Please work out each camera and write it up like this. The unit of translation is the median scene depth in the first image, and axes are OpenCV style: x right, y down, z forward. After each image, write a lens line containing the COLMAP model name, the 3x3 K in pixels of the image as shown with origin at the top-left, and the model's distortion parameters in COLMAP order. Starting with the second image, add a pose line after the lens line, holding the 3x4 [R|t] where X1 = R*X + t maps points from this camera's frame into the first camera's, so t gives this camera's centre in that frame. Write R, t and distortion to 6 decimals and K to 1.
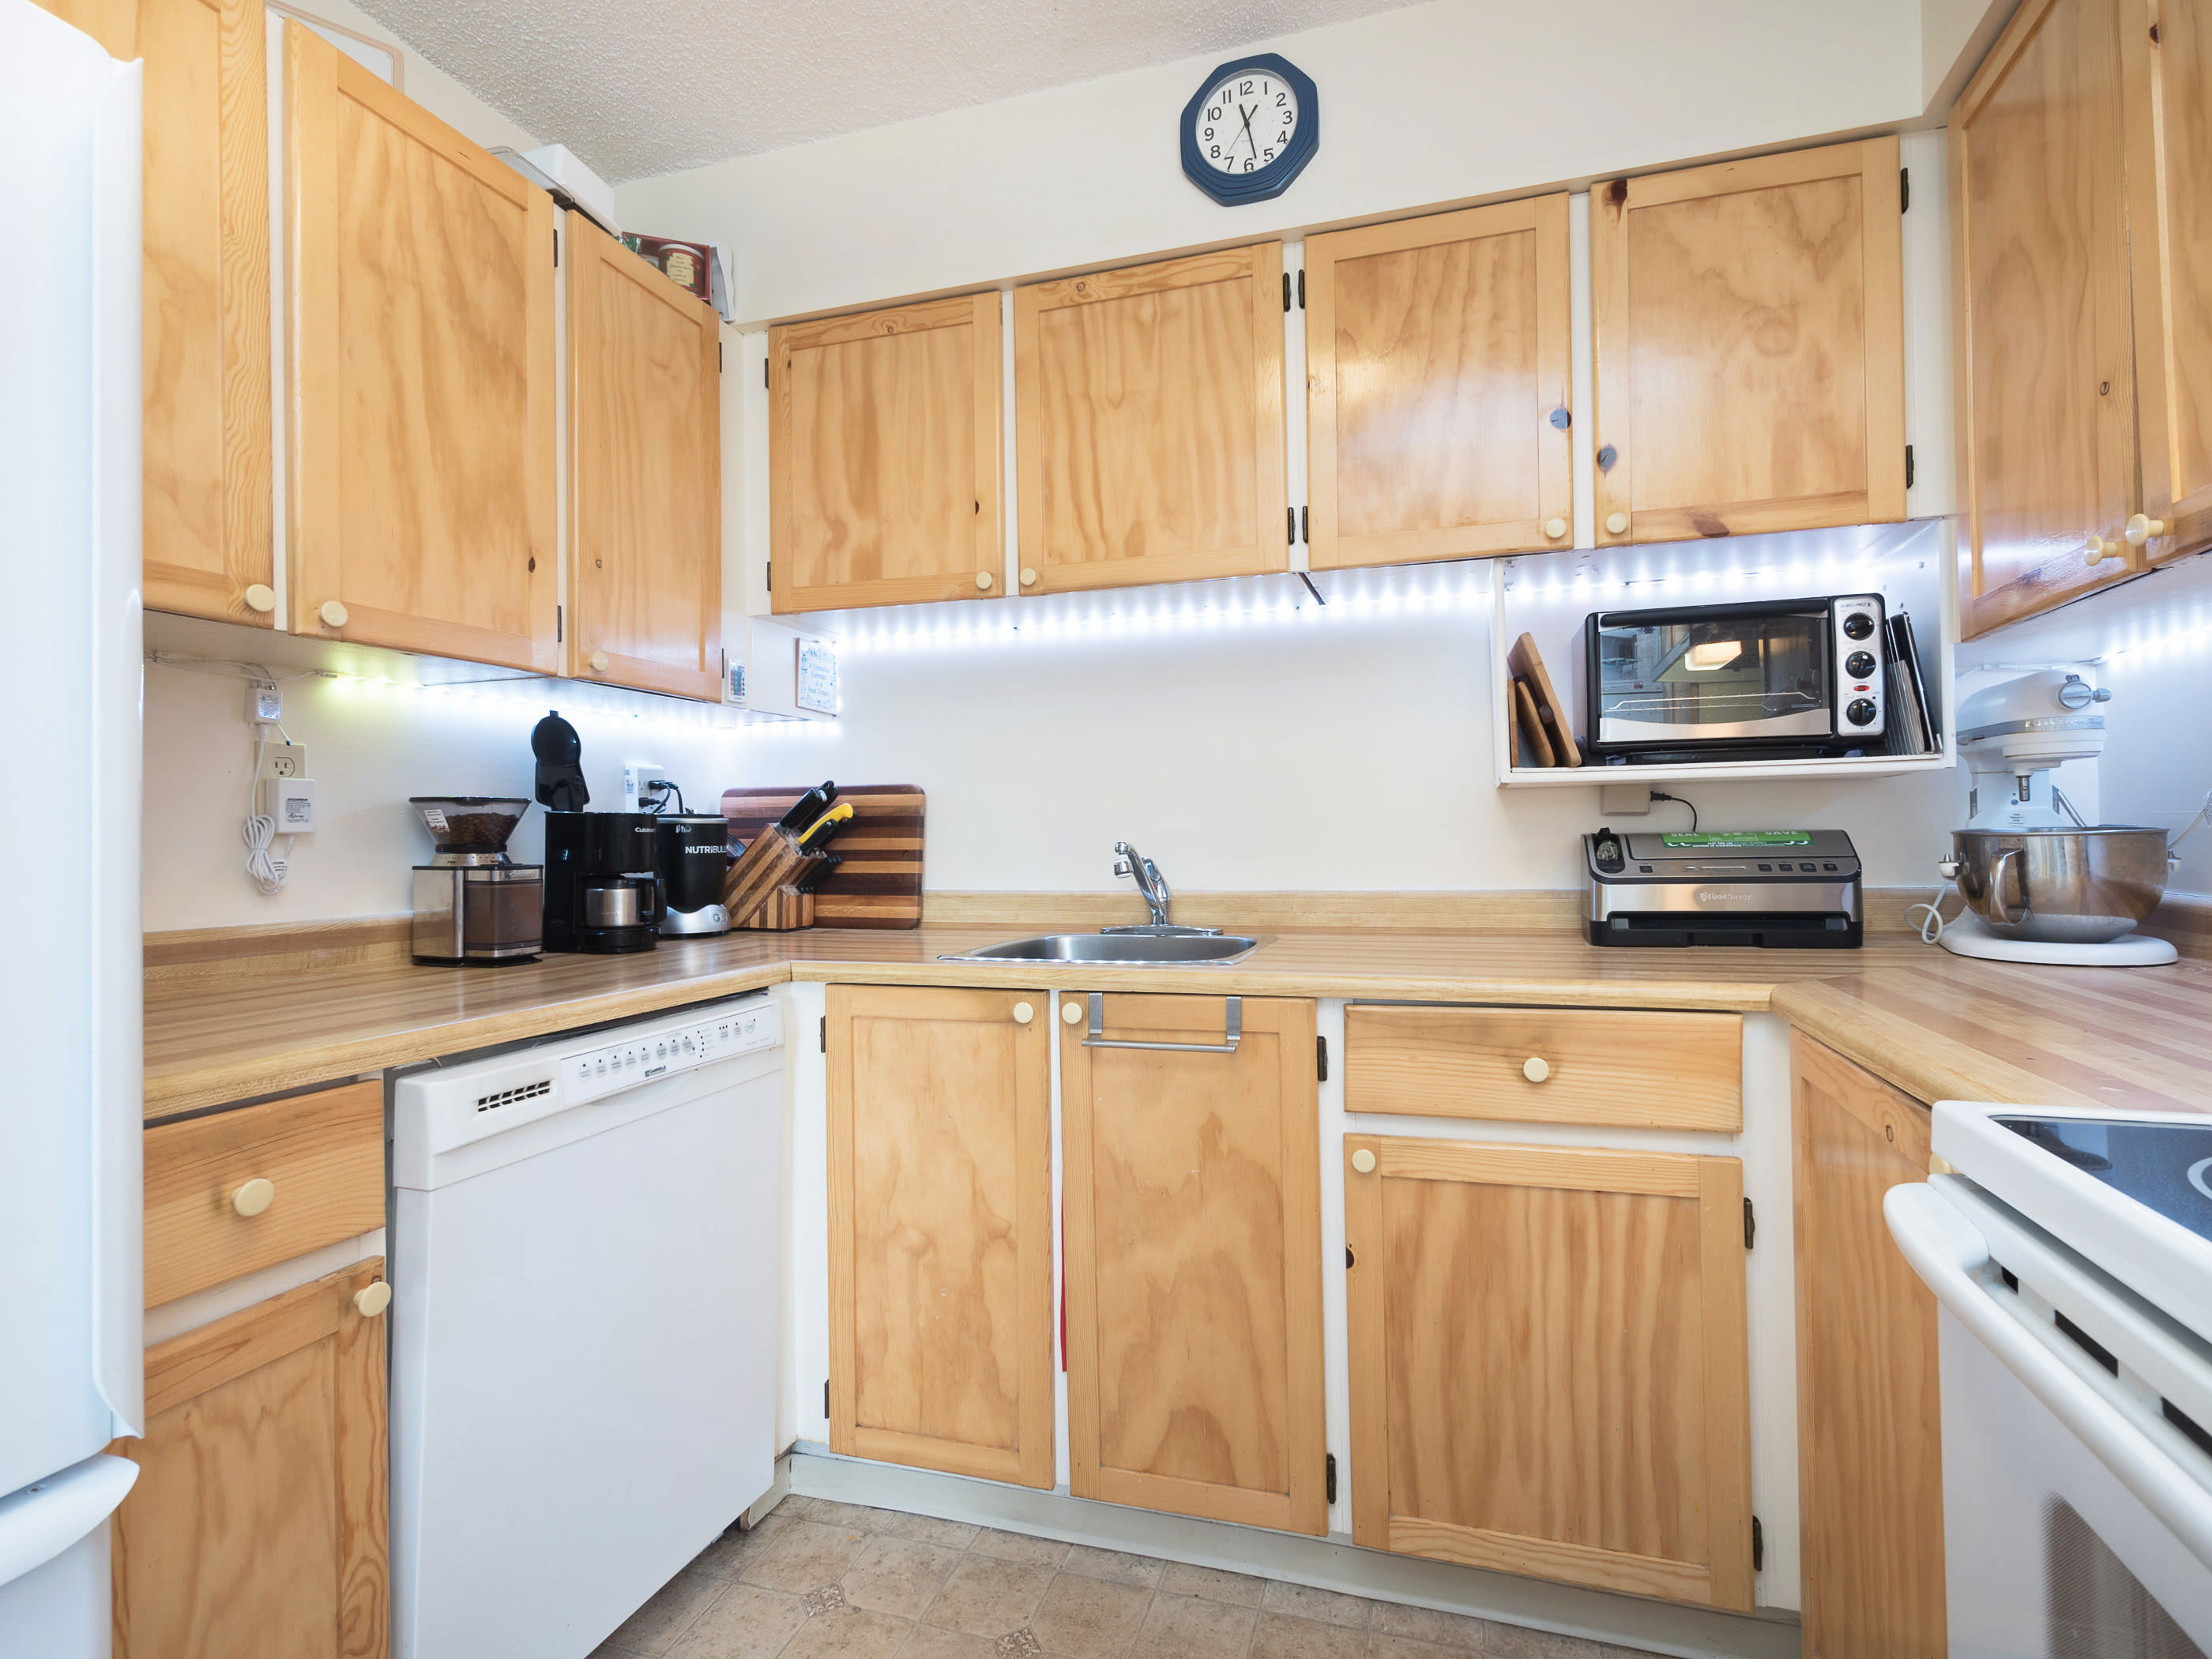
lens RADIAL K [[1083.6, 0, 1106.0], [0, 1083.6, 829.5], [0, 0, 1]] dist [0.001384, -0.000135]
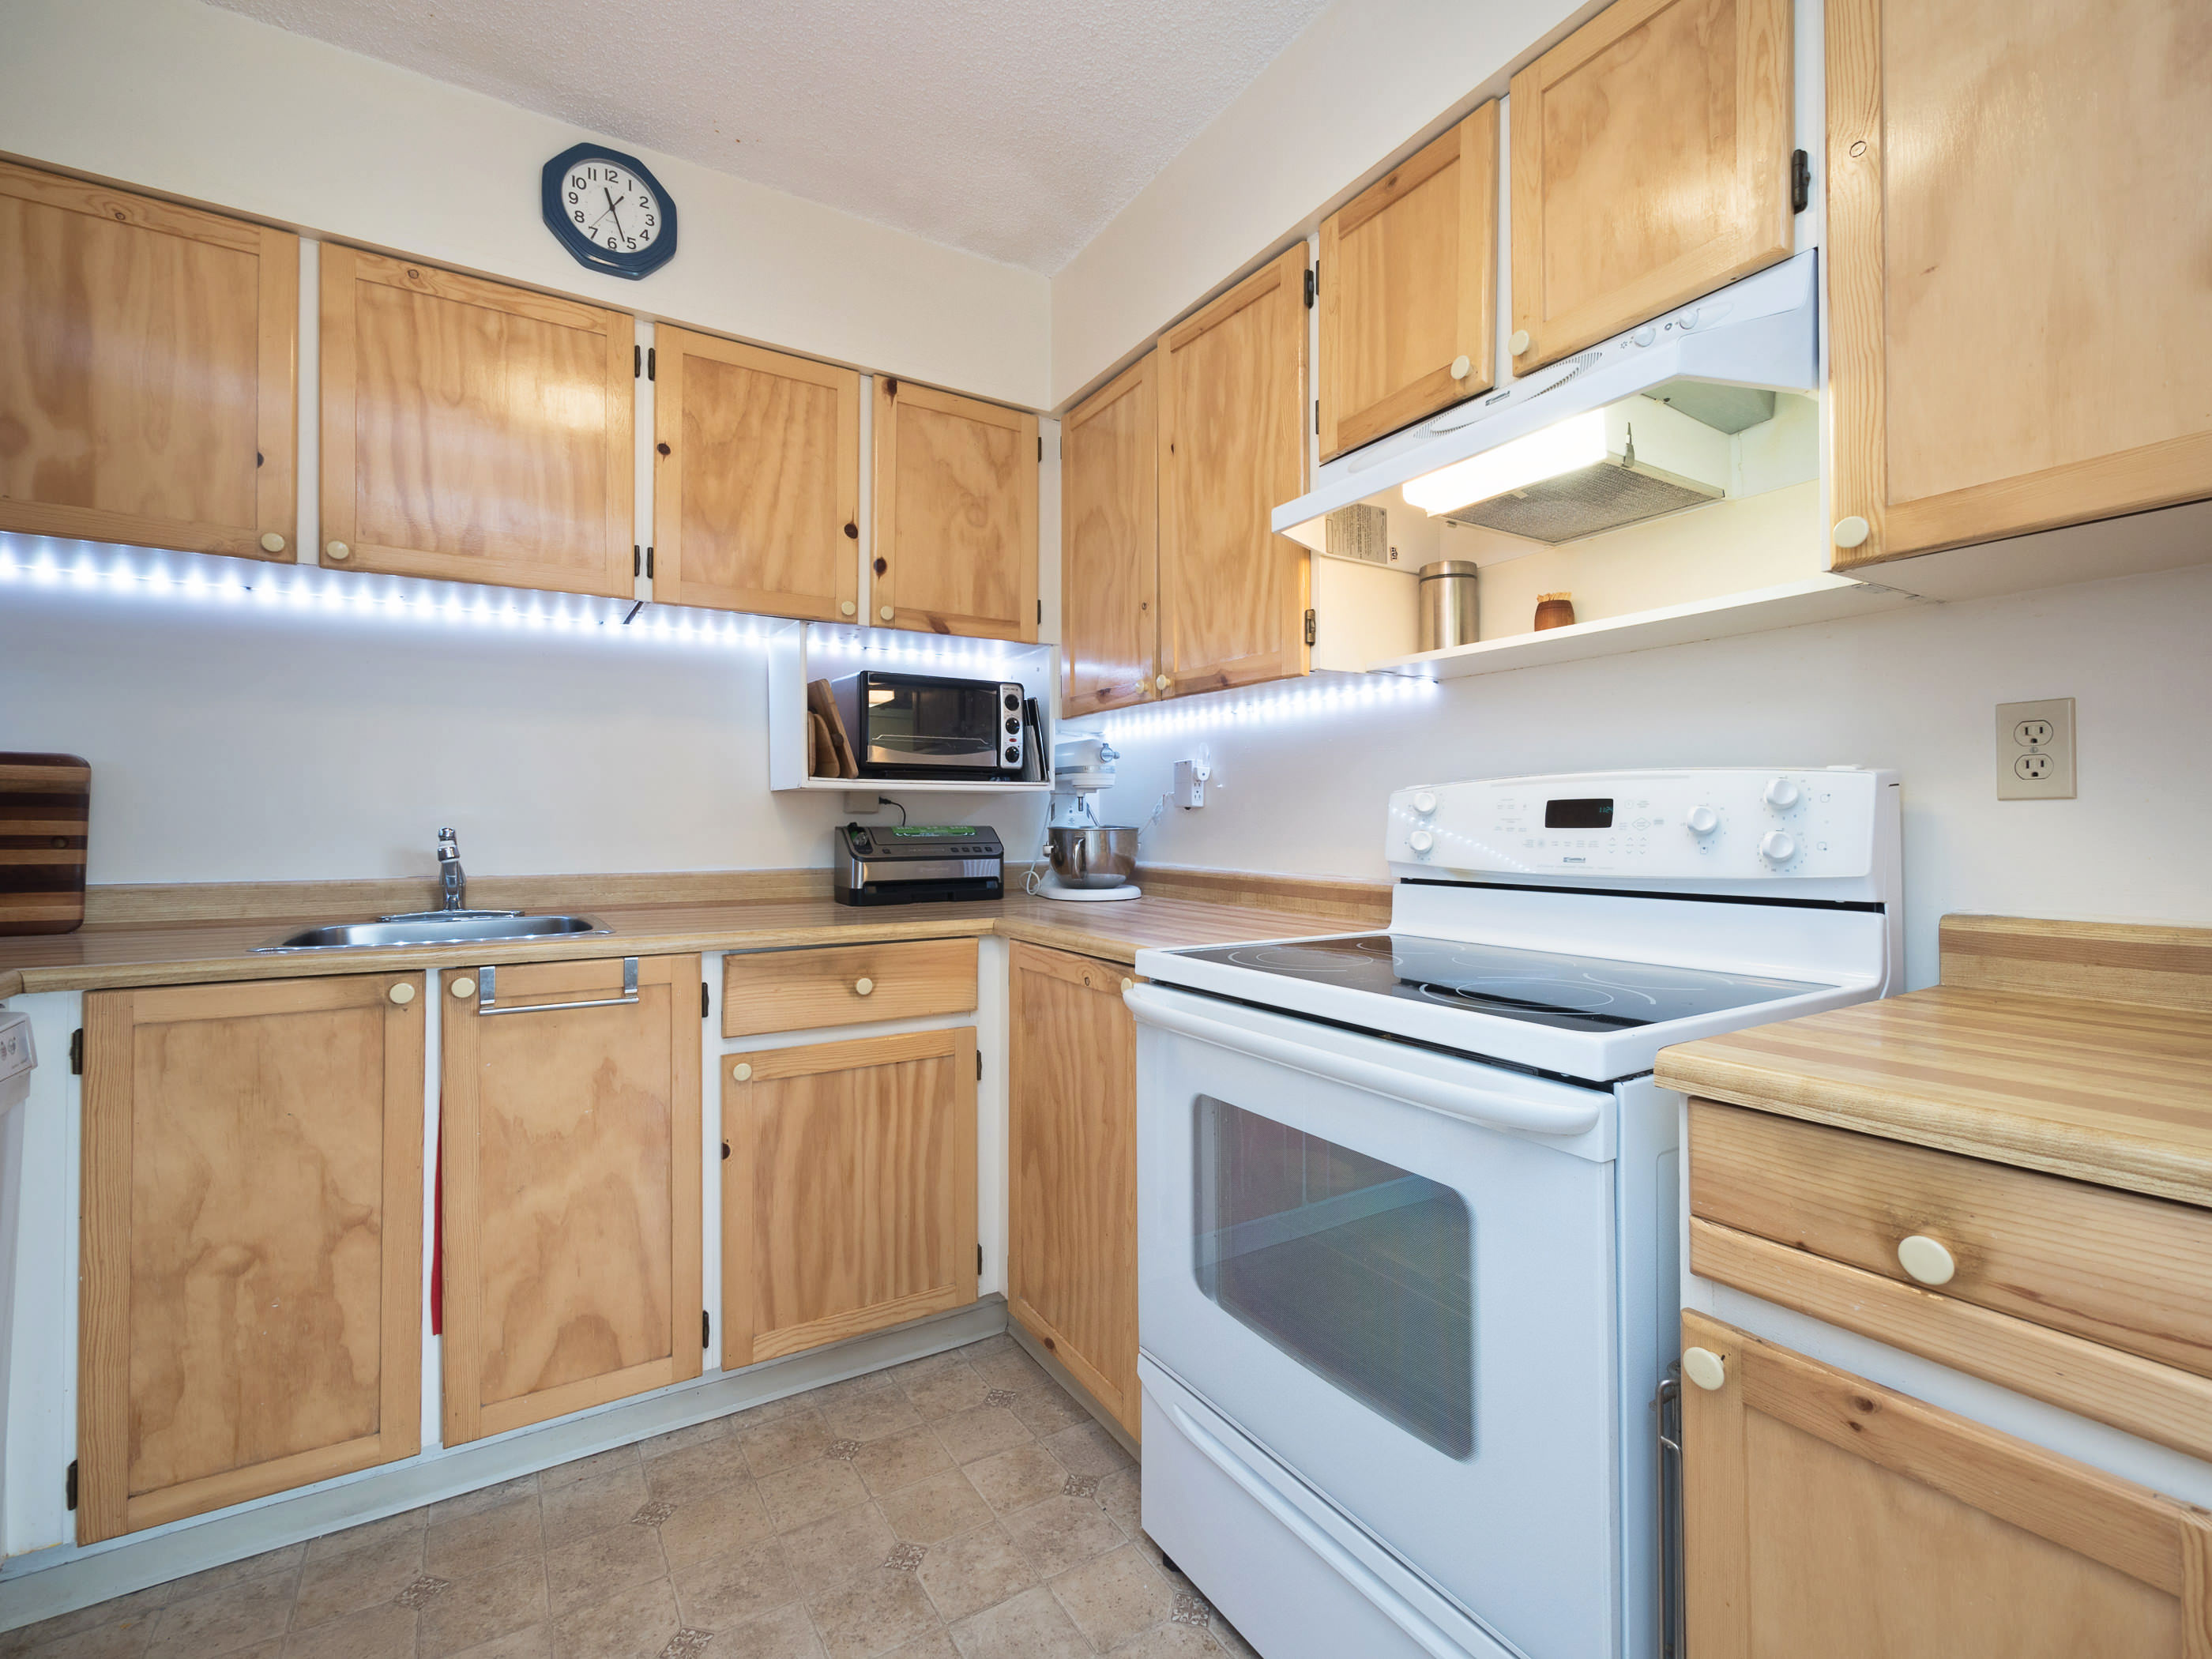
lens RADIAL K [[1030.5, 0, 1106.0], [0, 1030.5, 829.5], [0, 0, 1]] dist [-0.000878, 0.000468]
pose [[0.659649, 0.011849, 0.751480, -0.369021], [-0.014617, 0.999889, -0.002935, 0.007849], [-0.751432, -0.009049, 0.659749, -0.136154]]
